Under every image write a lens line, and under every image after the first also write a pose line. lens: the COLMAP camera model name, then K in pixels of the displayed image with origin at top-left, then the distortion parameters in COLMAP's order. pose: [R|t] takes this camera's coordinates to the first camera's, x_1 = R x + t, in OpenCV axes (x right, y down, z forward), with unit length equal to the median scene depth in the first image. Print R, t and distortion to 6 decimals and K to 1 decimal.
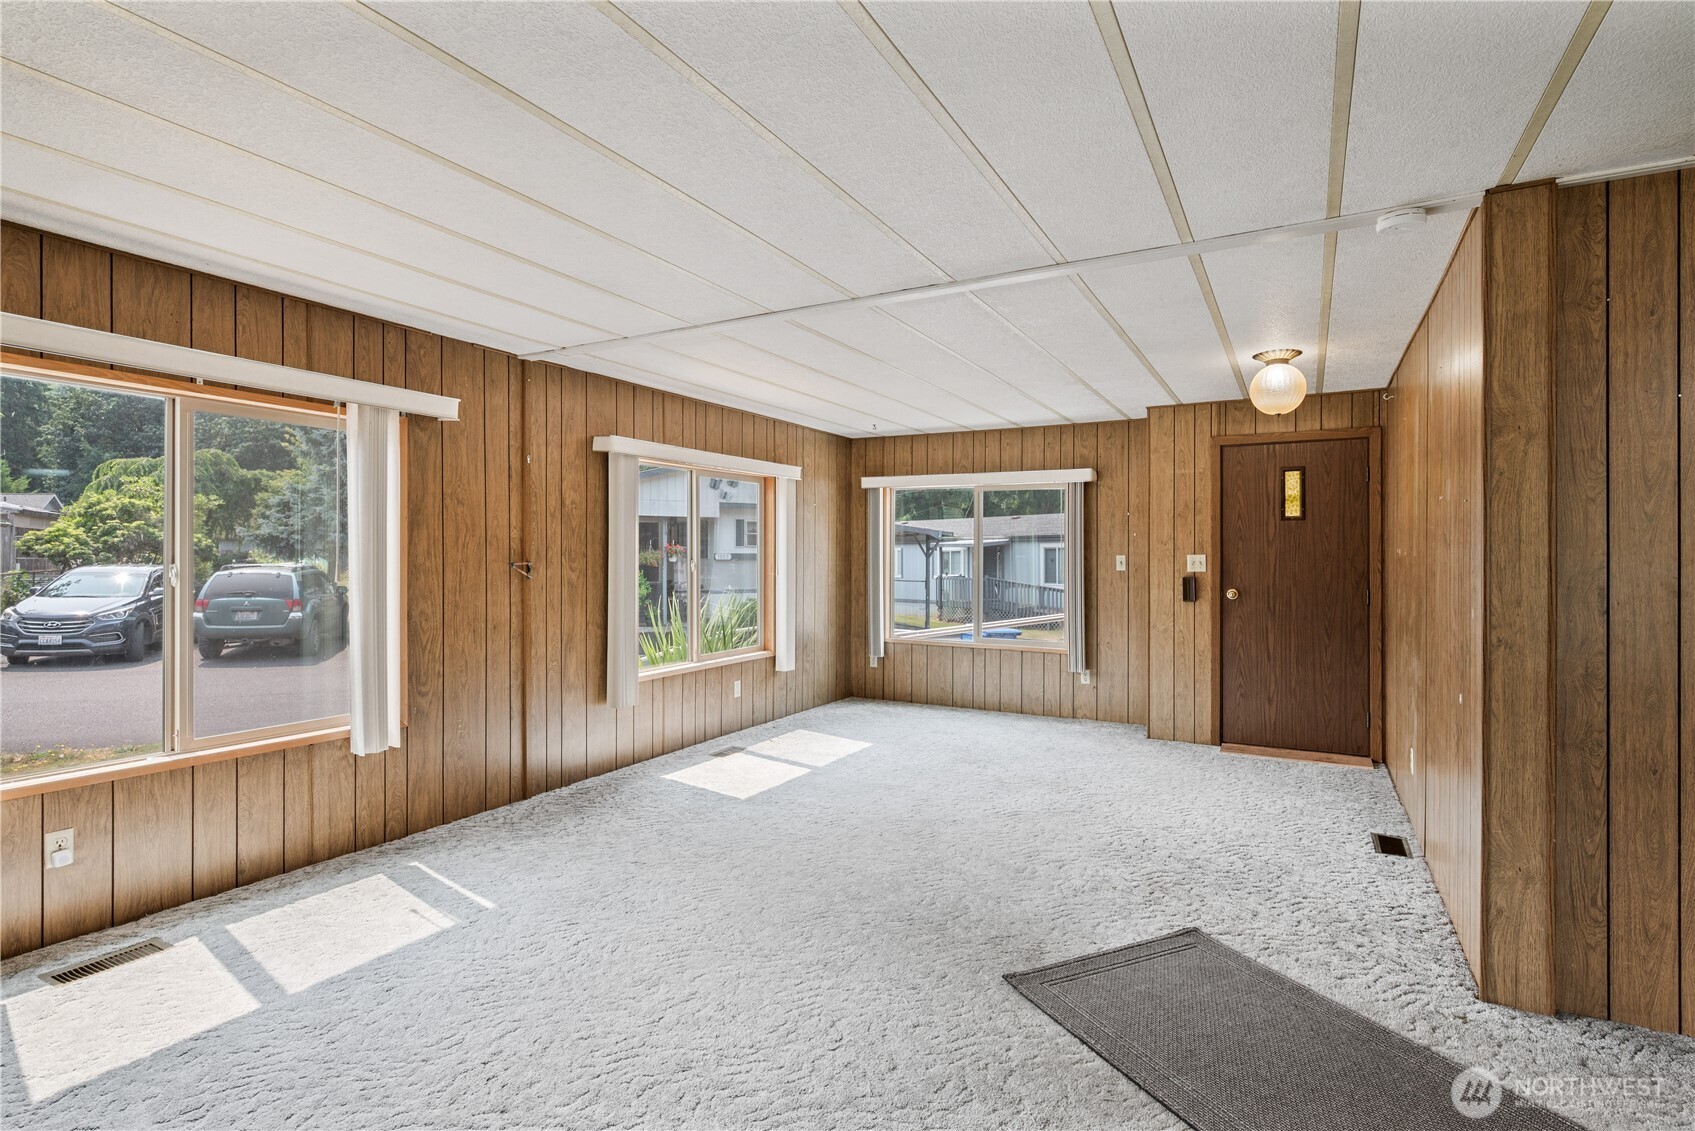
lens RADIAL K [[827.4, 0, 847.5], [0, 827.4, 565.5], [0, 0, 1]] dist [-0.002821, -0.000252]
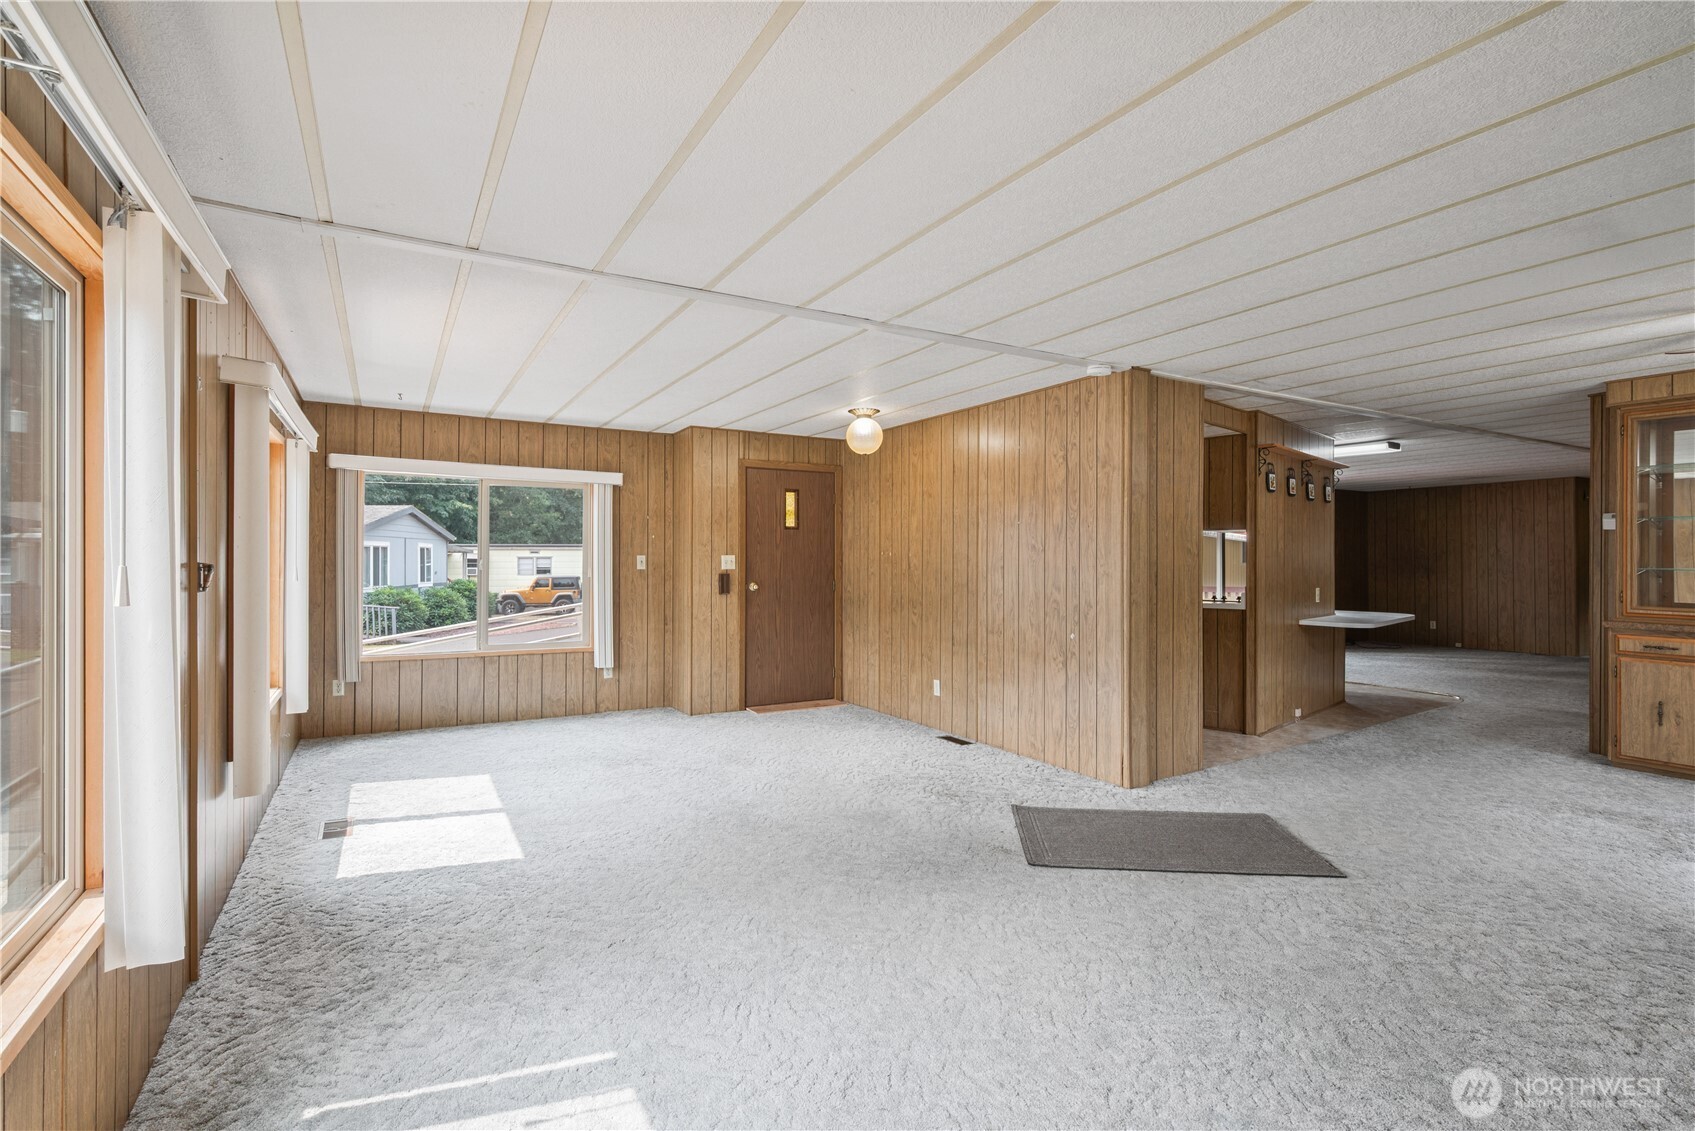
lens RADIAL K [[796.7, 0, 846.3], [0, 796.7, 559.2], [0, 0, 1]] dist [-0.000782, -0.000529]
pose [[0.512905, 0.000256, 0.858445, -0.584266], [0.005954, 0.999975, -0.003856, -0.001904], [-0.858425, 0.007089, 0.512891, 0.309498]]
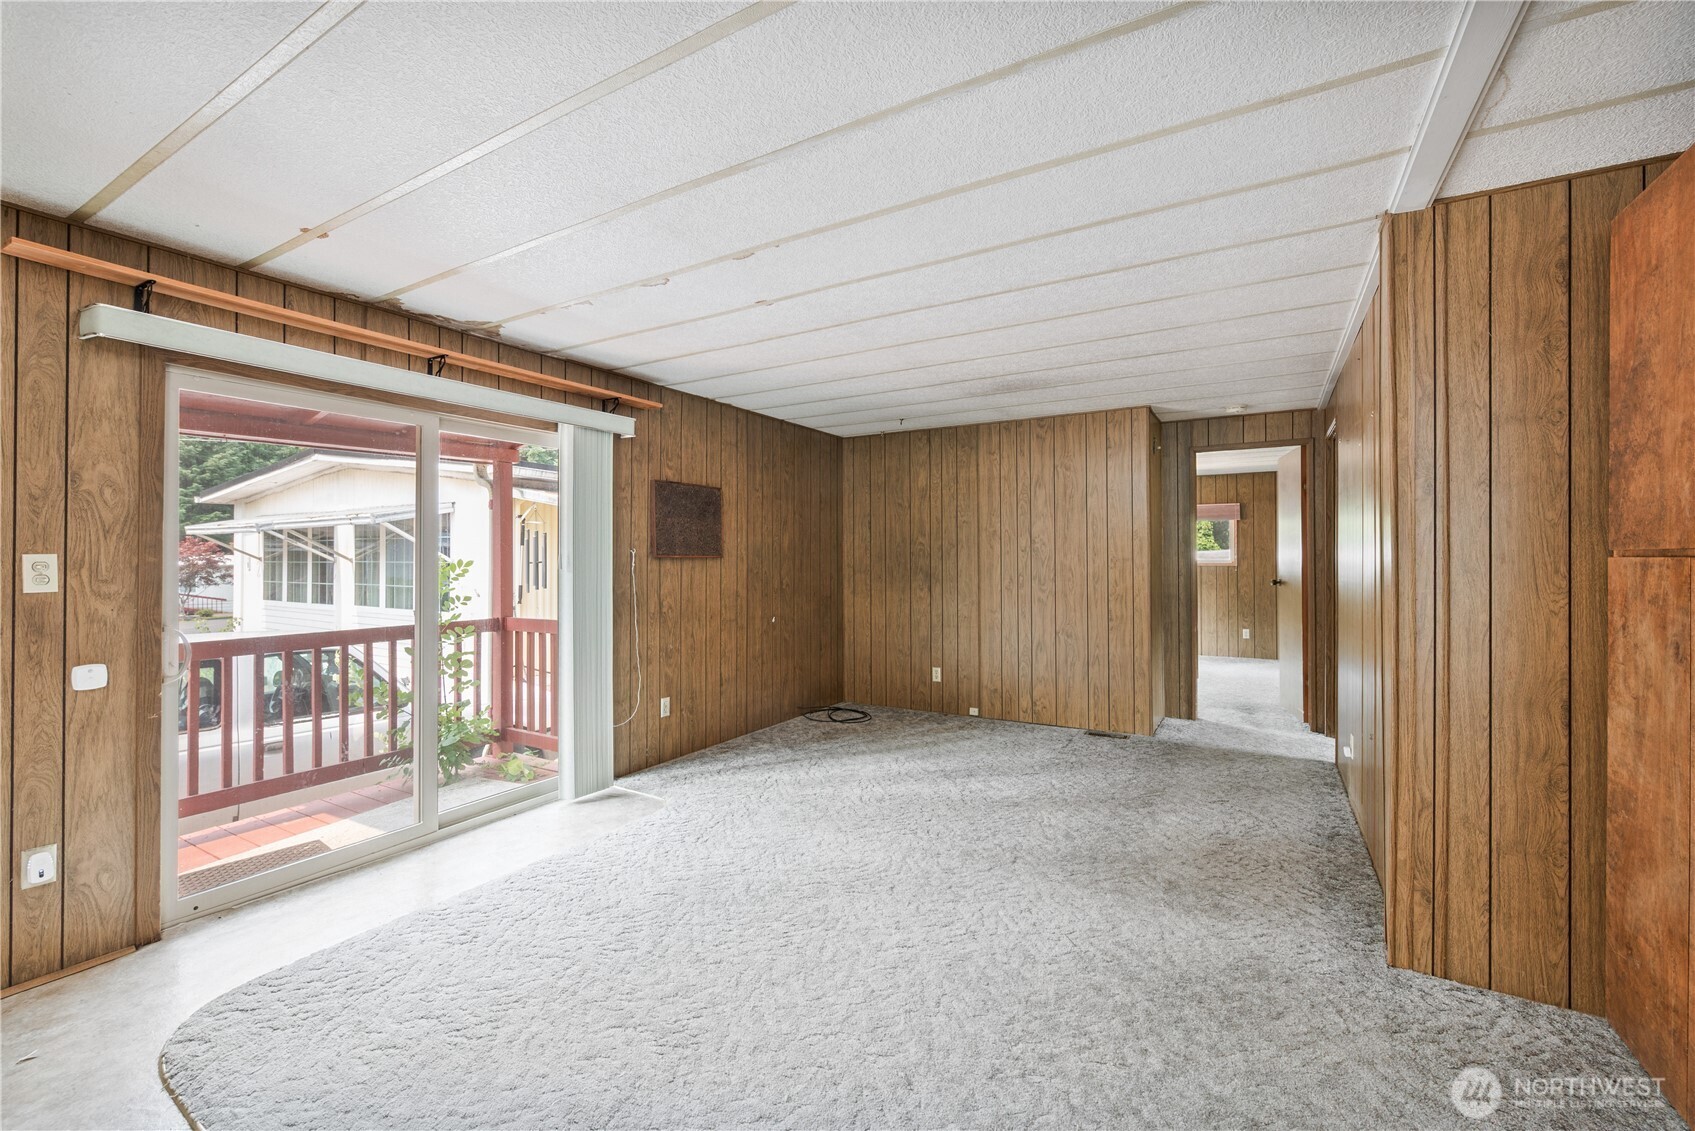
lens RADIAL K [[703.8, 0, 851.0], [0, 703.8, 553.4], [0, 0, 1]] dist [0.000115, -0.000089]
pose [[0.025179, 0.006728, 0.999660, 1.247502], [0.005210, 0.999963, -0.006861, 0.000937], [-0.999669, 0.005381, 0.025144, 0.131828]]
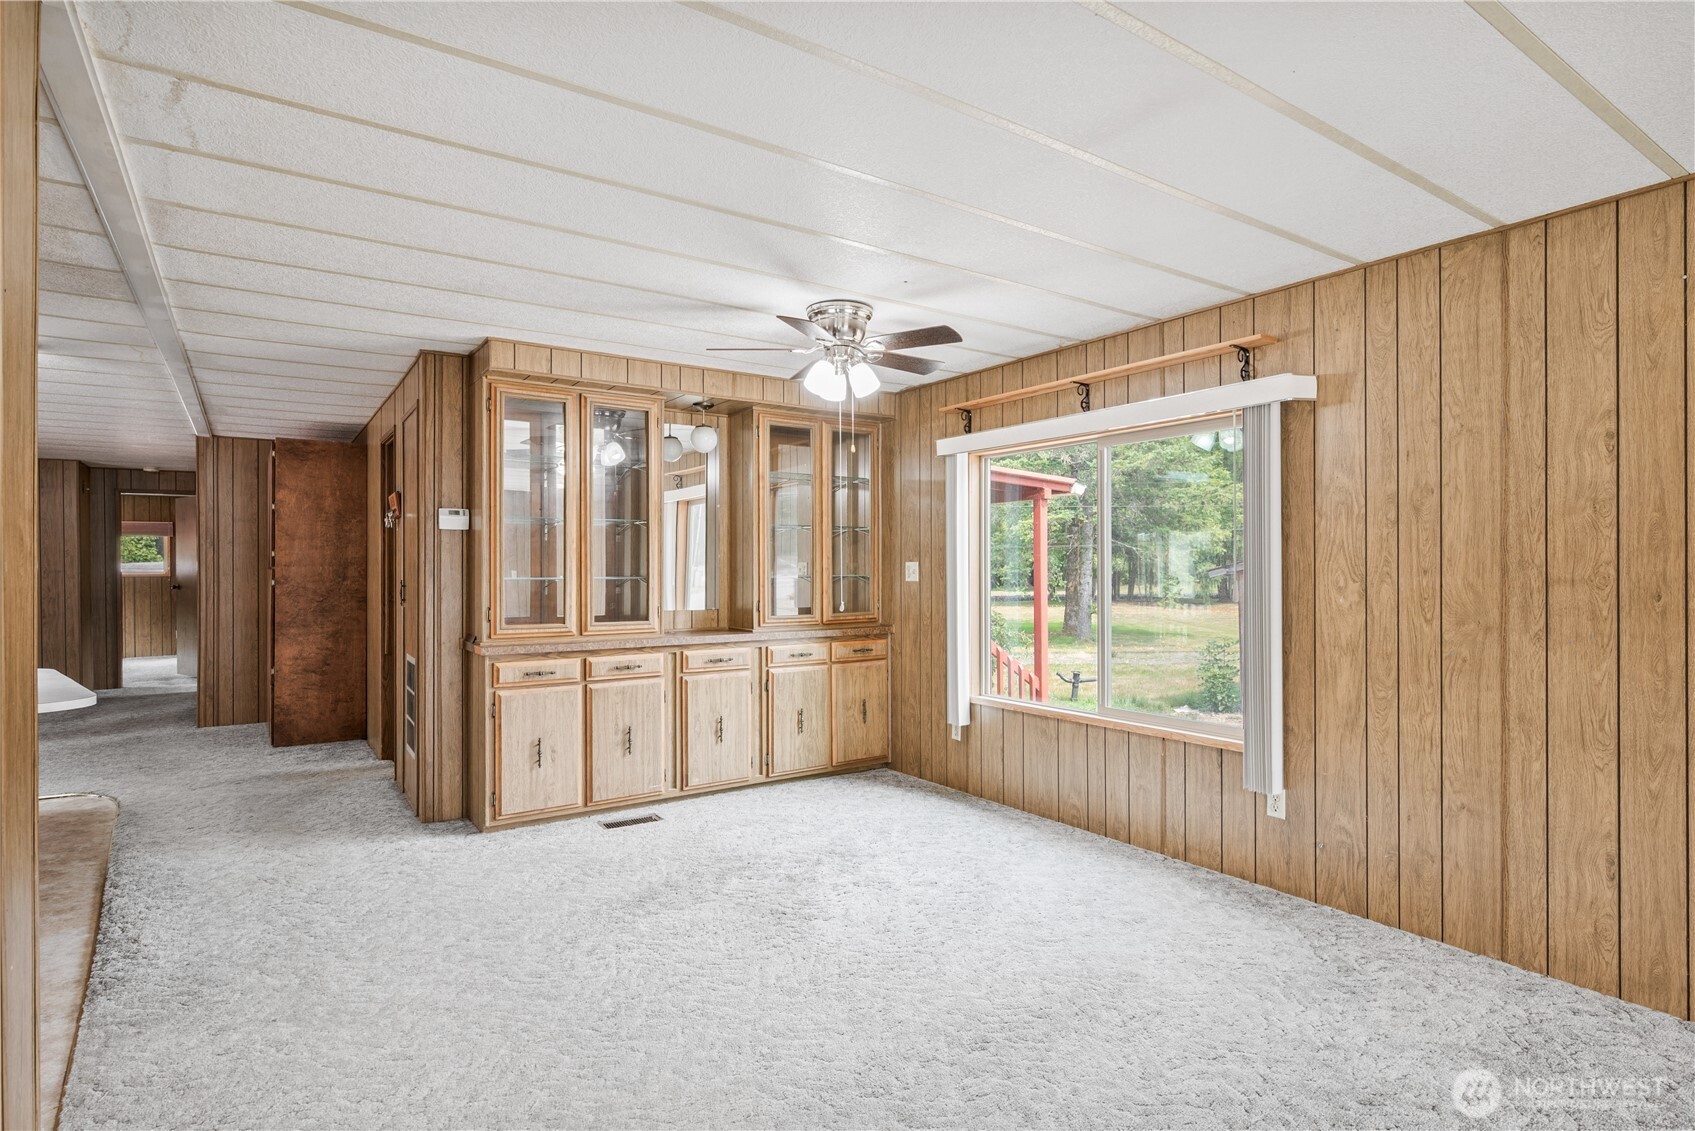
lens RADIAL K [[864.8, 0, 847.5], [0, 864.8, 565.5], [0, 0, 1]] dist [-0.002362, -0.000199]
pose [[-0.895041, 0.004972, 0.445957, 0.091336], [0.007974, 0.999956, 0.004856, -0.002897], [-0.445913, 0.007902, -0.895041, 0.602264]]
